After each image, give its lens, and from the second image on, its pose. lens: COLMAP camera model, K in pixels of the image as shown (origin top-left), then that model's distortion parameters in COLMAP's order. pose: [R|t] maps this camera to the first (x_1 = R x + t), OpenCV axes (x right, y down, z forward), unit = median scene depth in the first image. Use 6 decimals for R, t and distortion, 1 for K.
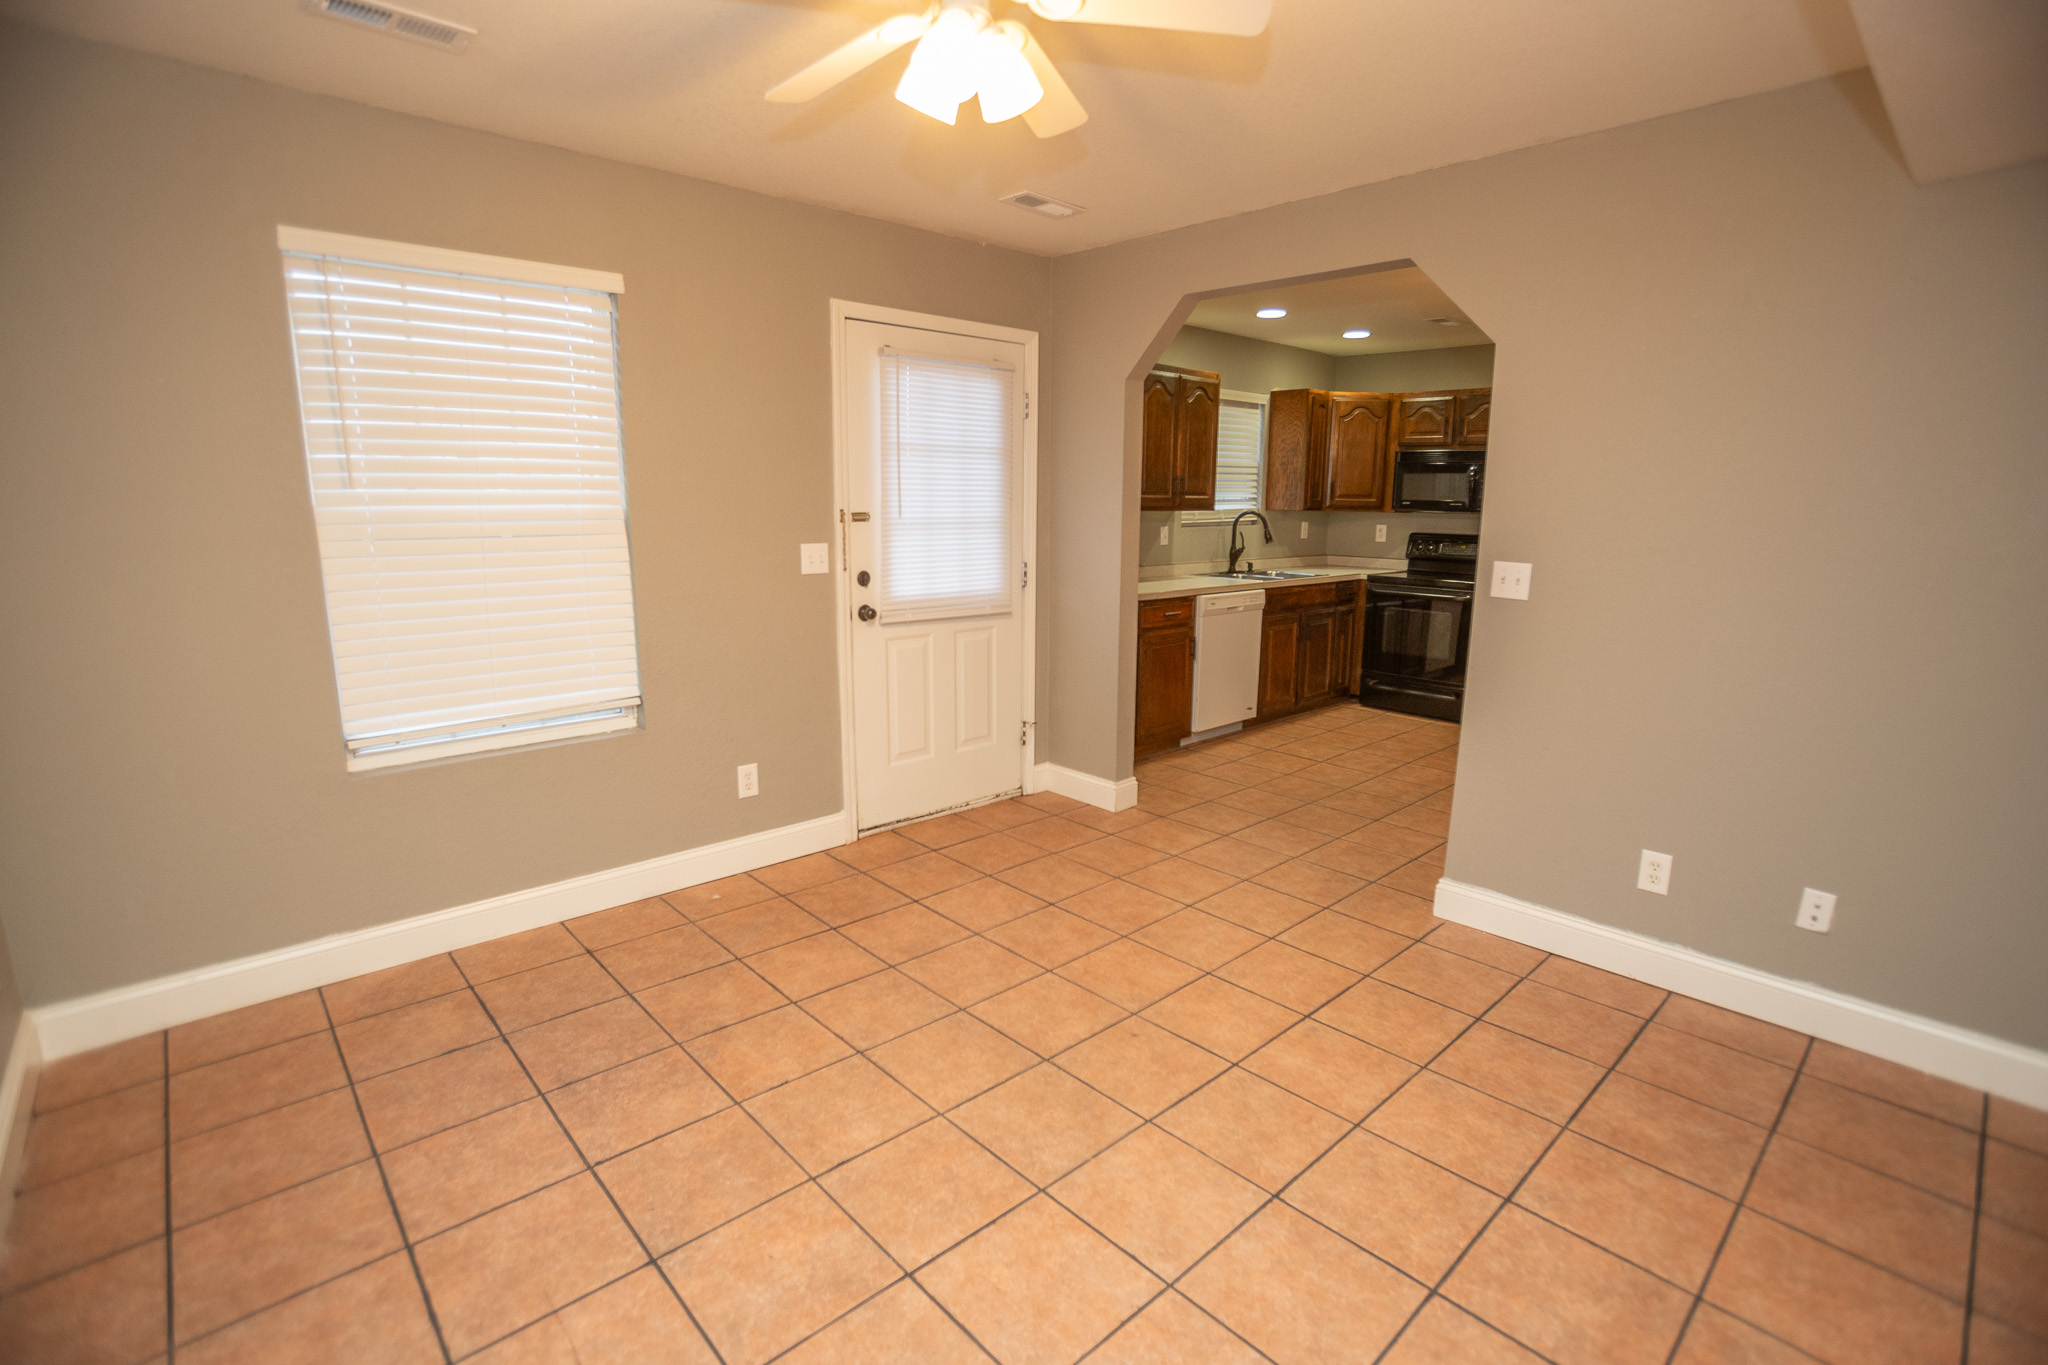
lens RADIAL K [[954.3, 0, 1016.7], [0, 954.3, 688.5], [0, 0, 1]] dist [-0.046871, 0.005152]
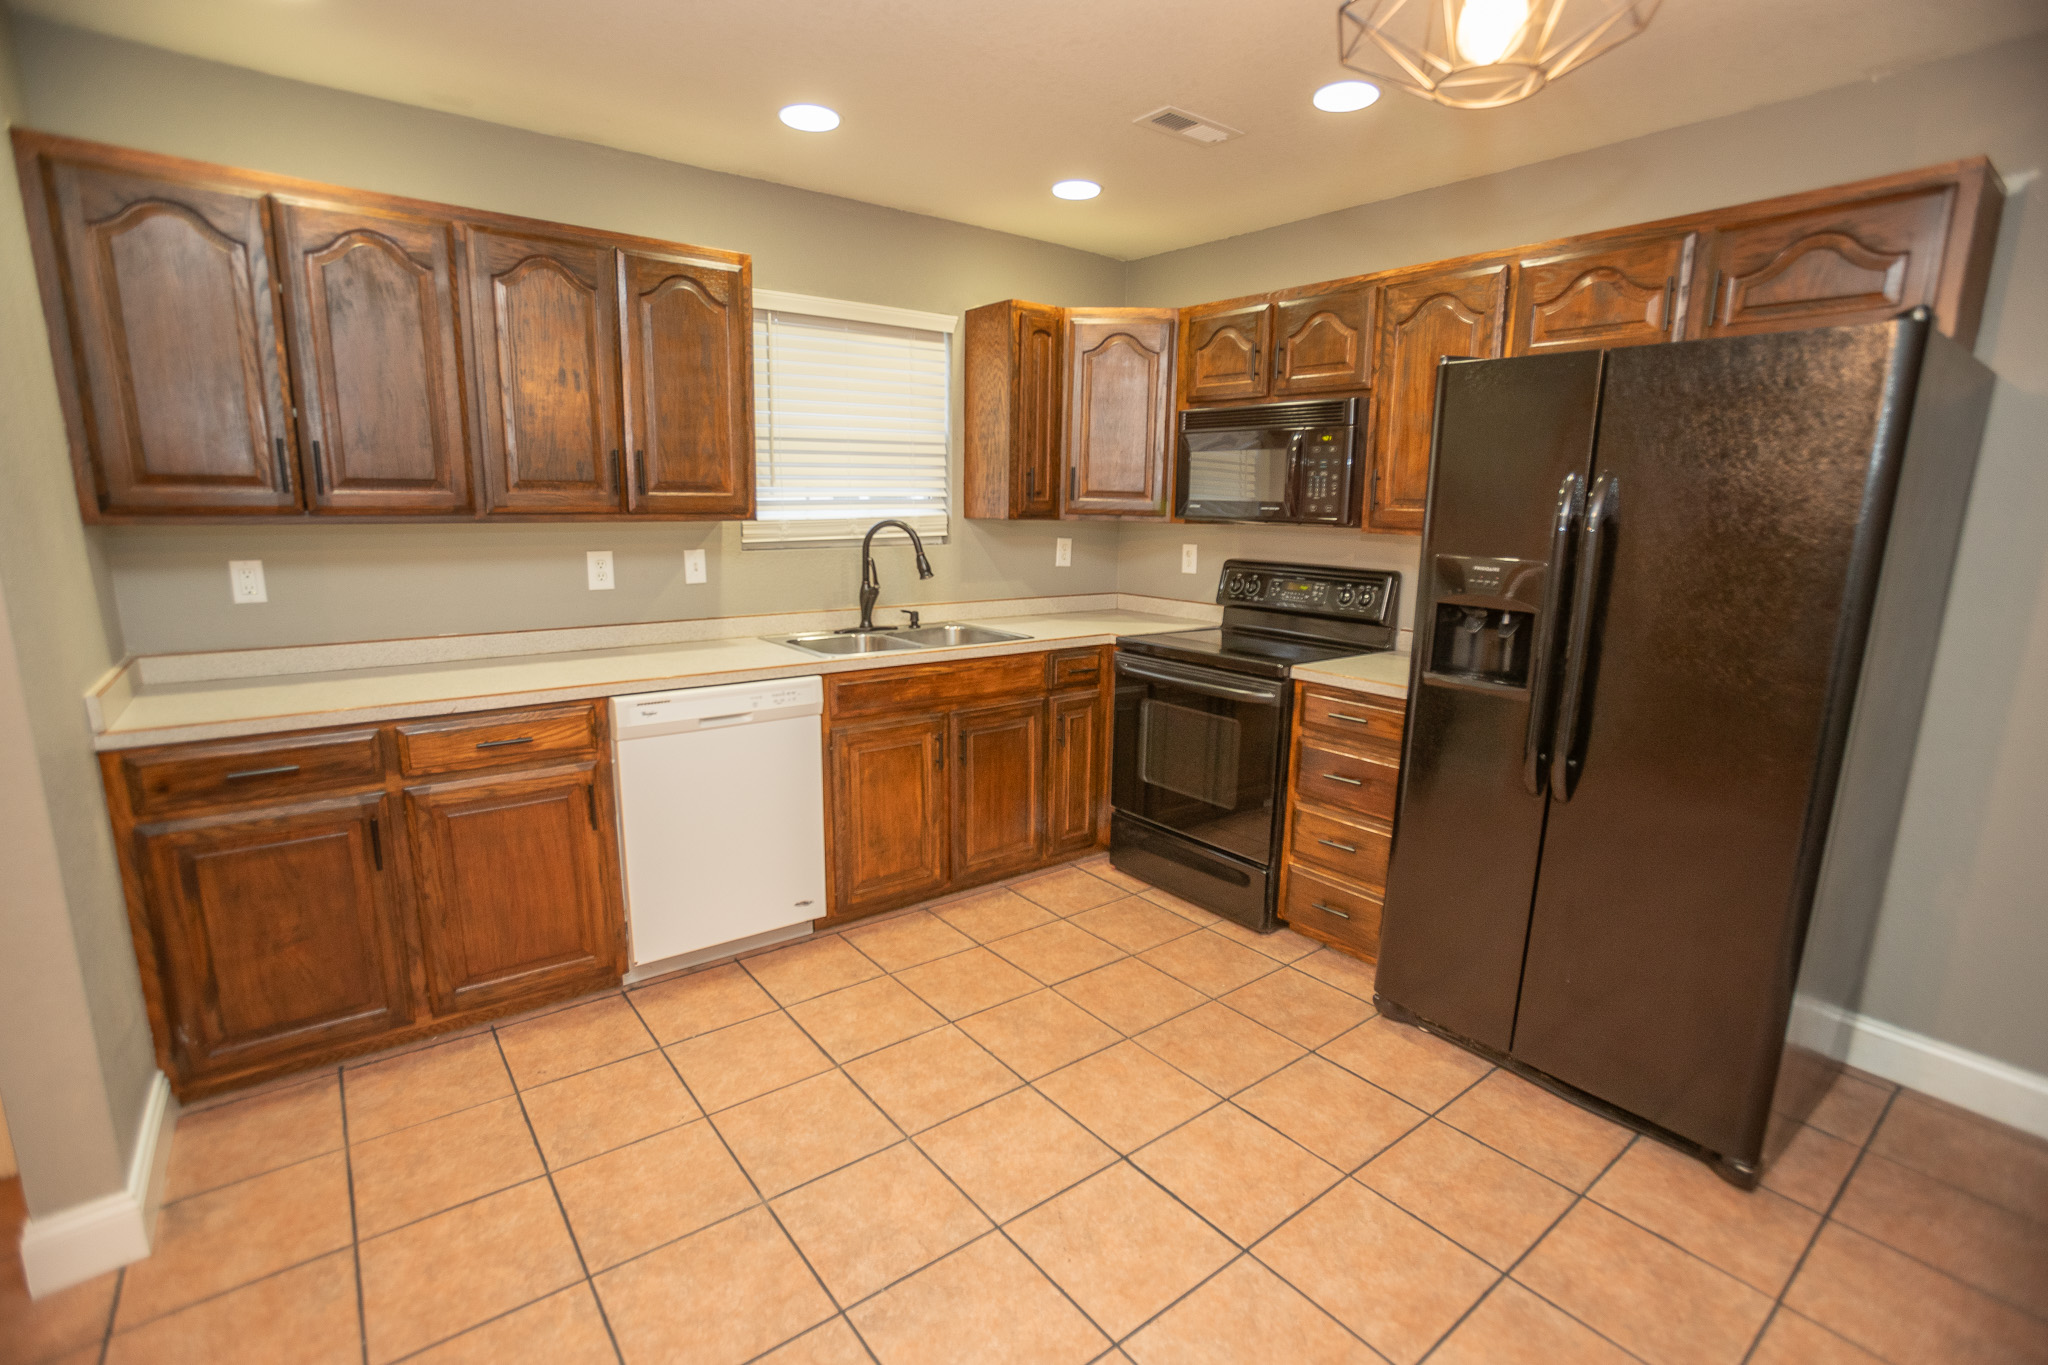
lens RADIAL K [[954.3, 0, 1020.1], [0, 954.3, 689.5], [0, 0, 1]] dist [-0.046871, 0.005152]
pose [[0.995241, 0.021684, -0.095005, 0.371756], [-0.022234, 0.999742, -0.004733, -0.086774], [0.094877, 0.006823, 0.995466, 0.451535]]
